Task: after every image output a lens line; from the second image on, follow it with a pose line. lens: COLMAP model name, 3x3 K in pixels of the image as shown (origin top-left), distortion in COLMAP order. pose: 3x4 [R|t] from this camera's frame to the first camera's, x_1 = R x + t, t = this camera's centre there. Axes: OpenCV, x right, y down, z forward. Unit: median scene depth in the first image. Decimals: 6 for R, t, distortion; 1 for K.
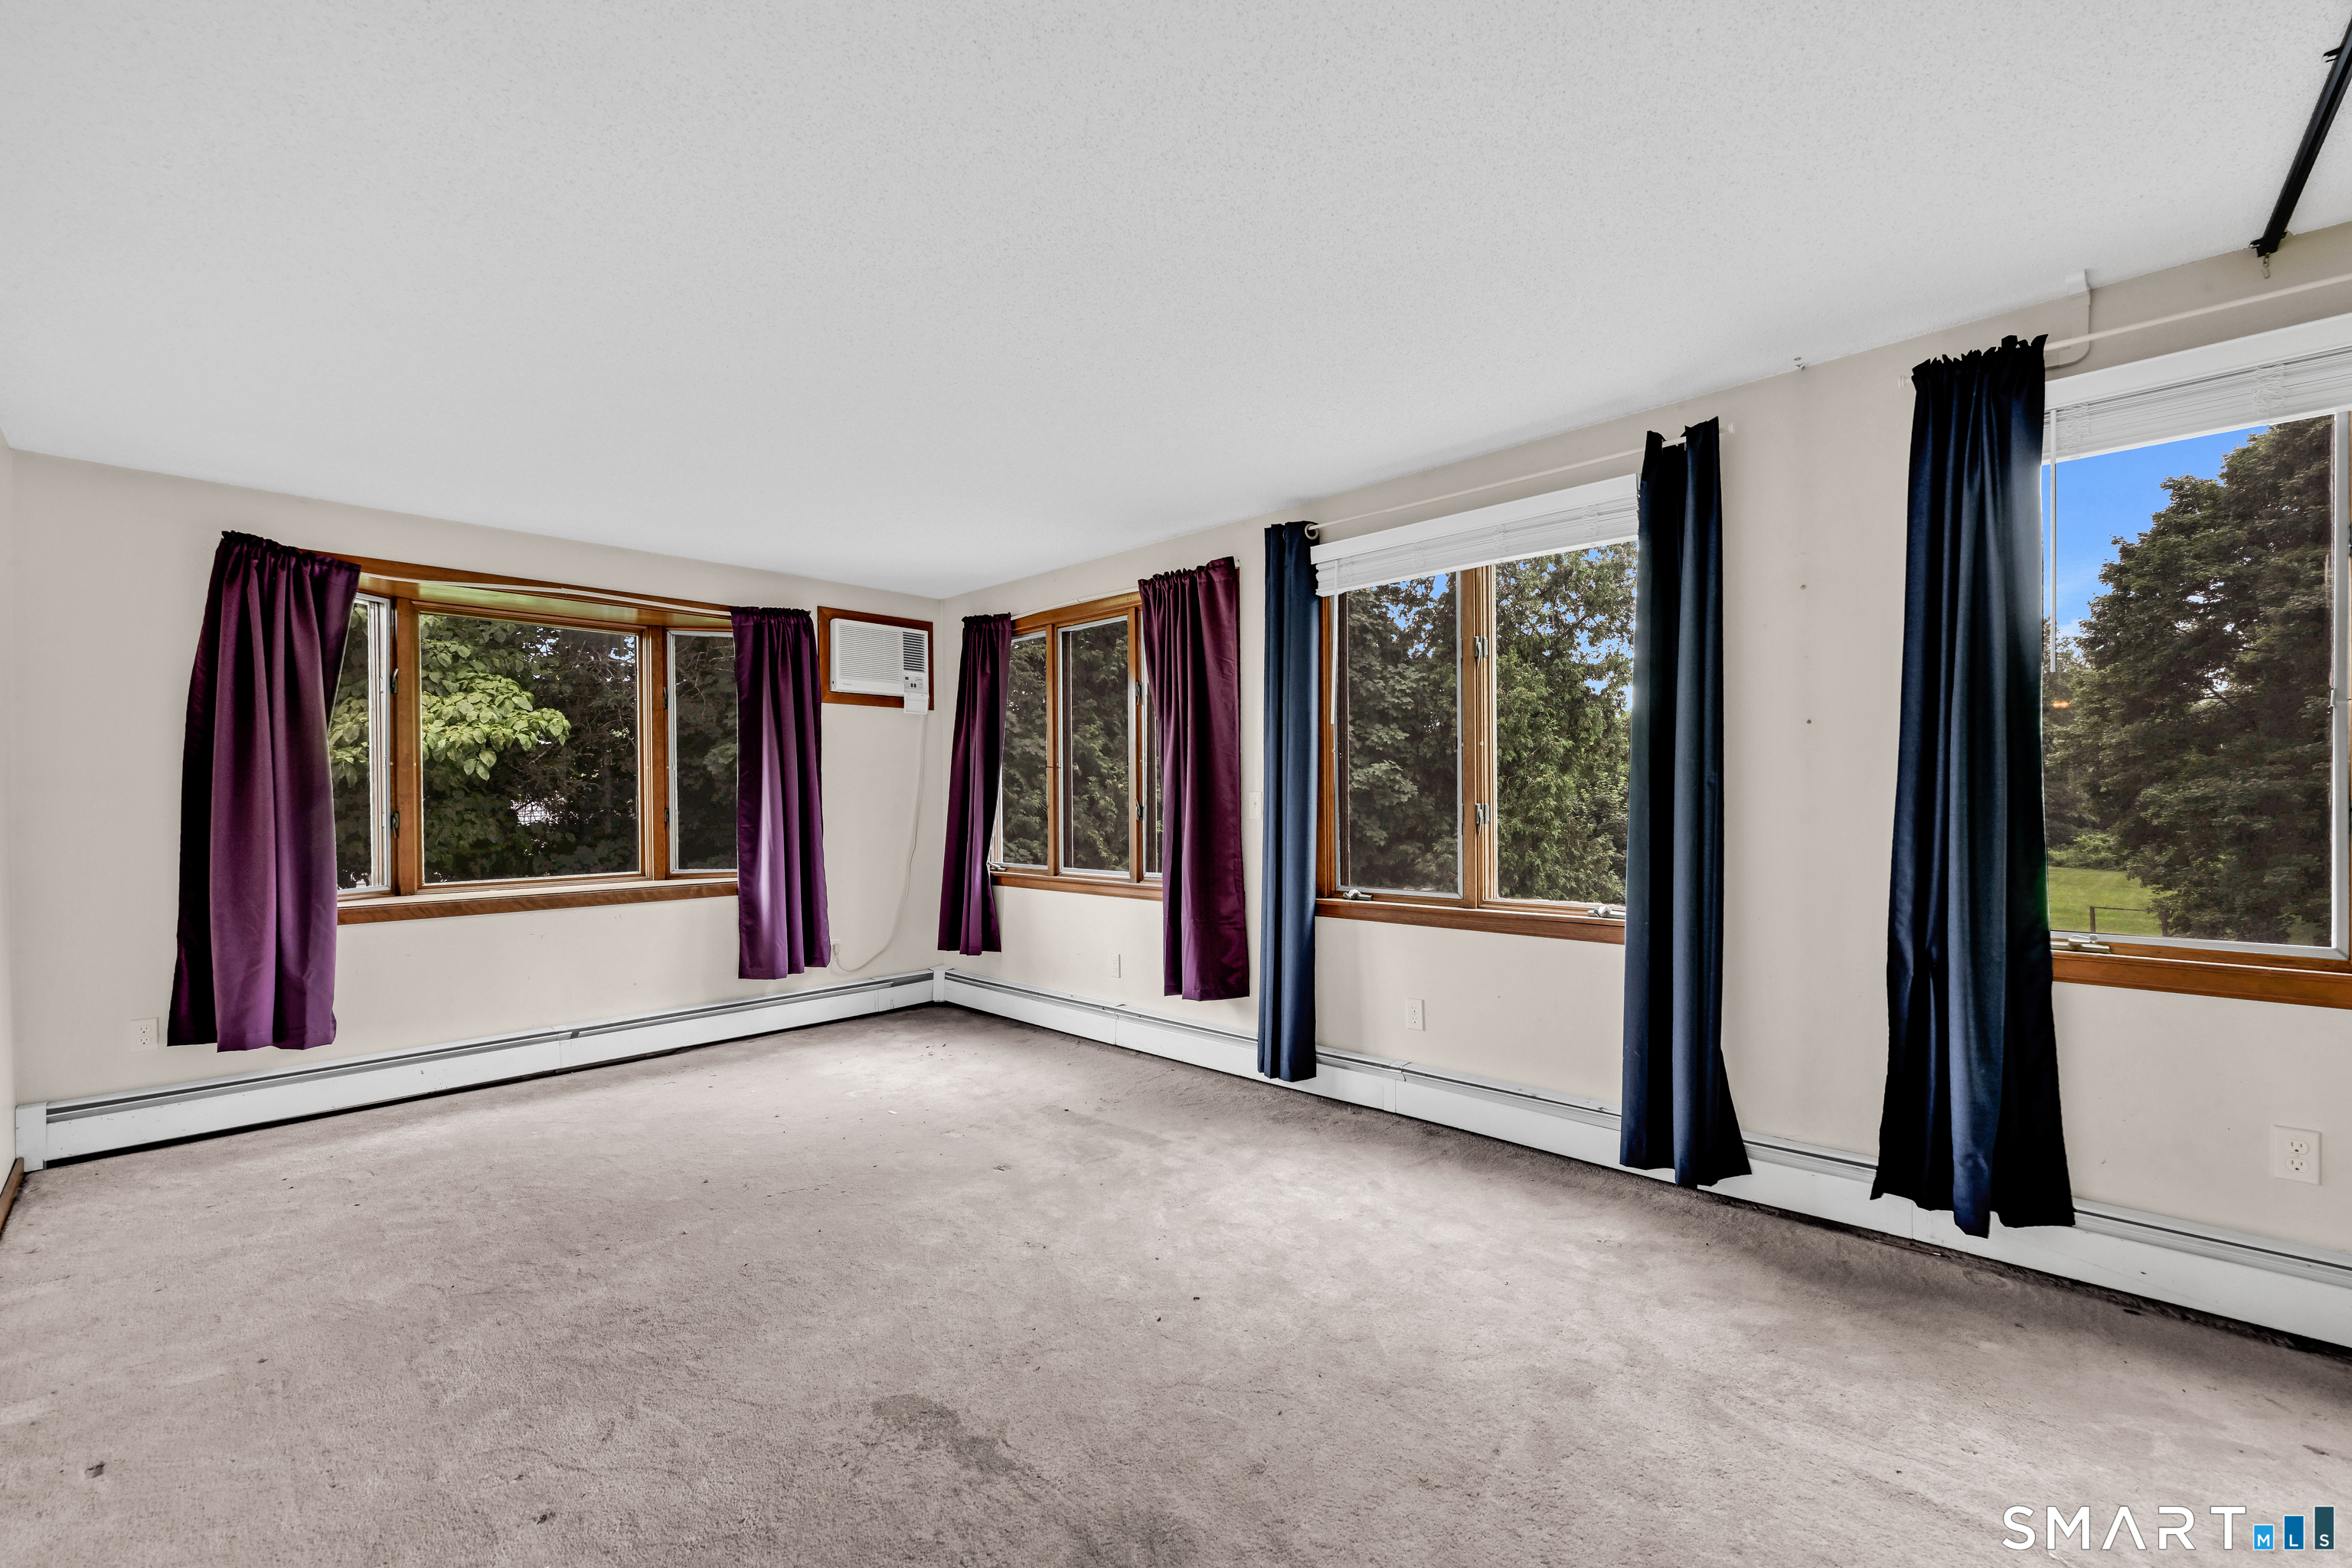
lens RADIAL K [[971.7, 0, 1166.7], [0, 971.7, 805.2], [0, 0, 1]] dist [-0.002736, 0.000074]
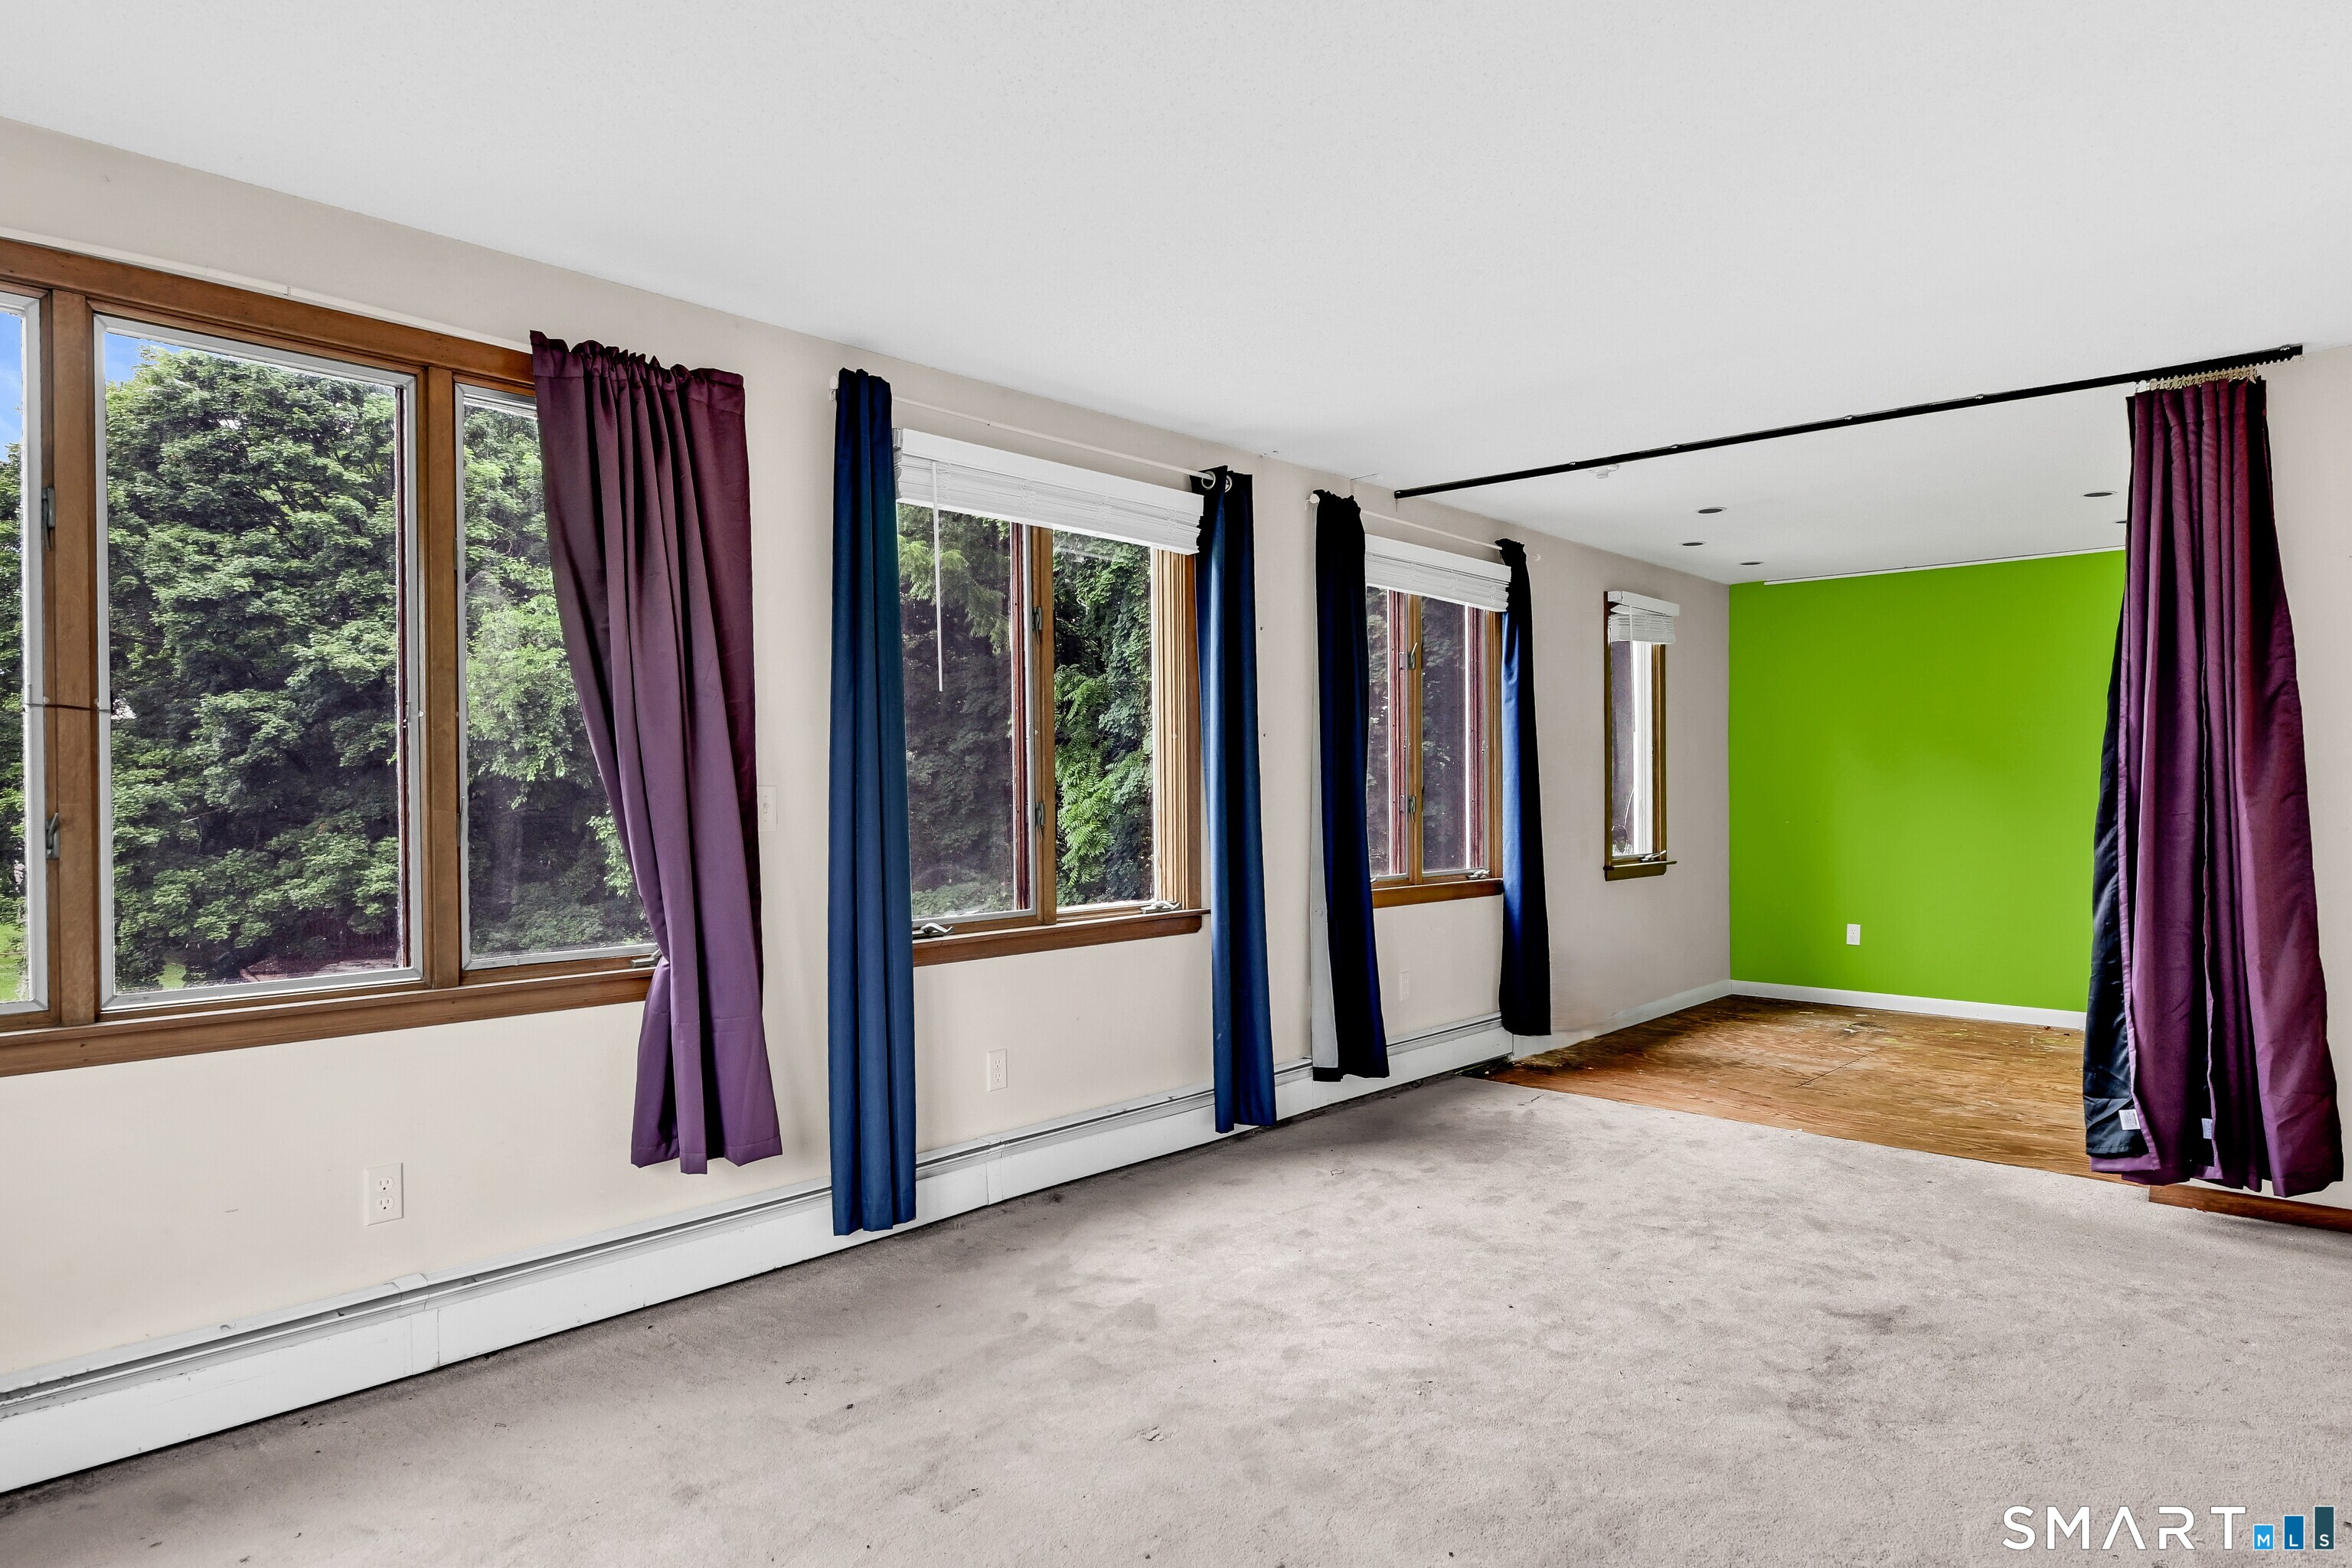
lens RADIAL K [[1384.4, 0, 1166.1], [0, 1384.4, 788.4], [0, 0, 1]] dist [-0.002937, -0.000729]
pose [[-0.026712, 0.009031, 0.999602, -0.646564], [0.014340, 0.999860, -0.008650, -0.000729], [-0.999540, 0.014104, -0.026838, 0.658787]]
